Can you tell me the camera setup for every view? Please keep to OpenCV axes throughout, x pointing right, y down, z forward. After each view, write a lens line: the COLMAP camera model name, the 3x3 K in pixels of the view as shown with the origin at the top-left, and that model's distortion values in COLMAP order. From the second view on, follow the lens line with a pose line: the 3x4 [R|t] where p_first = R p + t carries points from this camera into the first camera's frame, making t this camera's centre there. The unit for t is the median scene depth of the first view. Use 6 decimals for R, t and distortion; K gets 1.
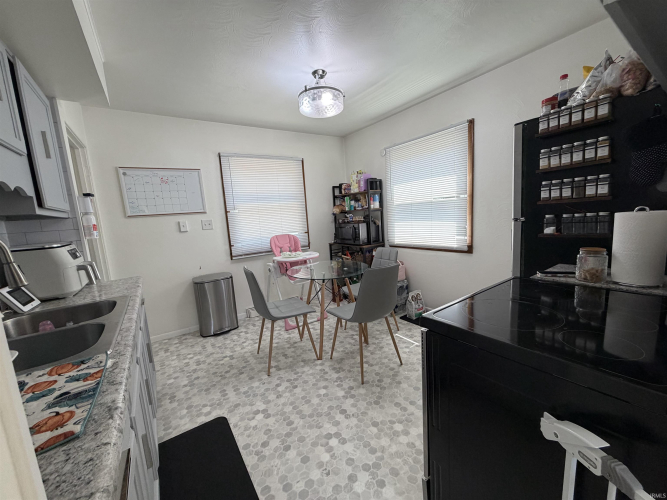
lens RADIAL K [[263.8, 0, 330.8], [0, 263.8, 251.9], [0, 0, 1]] dist [-0.009954, 0.000063]
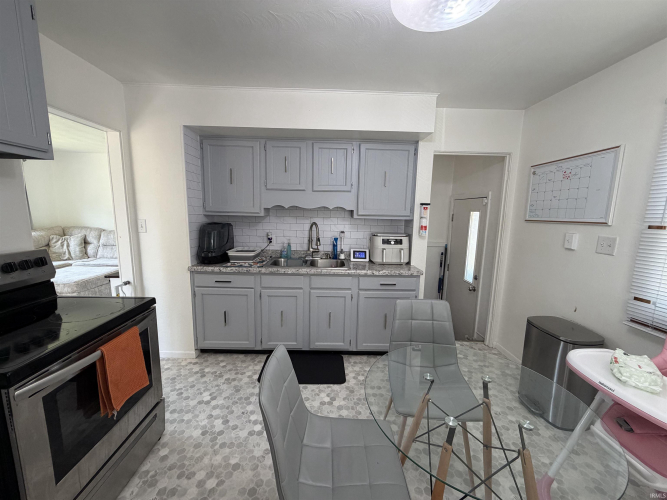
lens RADIAL K [[263.8, 0, 335.1], [0, 263.8, 251.2], [0, 0, 1]] dist [-0.009954, 0.000063]
pose [[-0.537971, 0.177924, -0.823972, 0.524584], [-0.103339, 0.956178, 0.273942, -0.316127], [0.836605, 0.232522, -0.496010, 1.357448]]
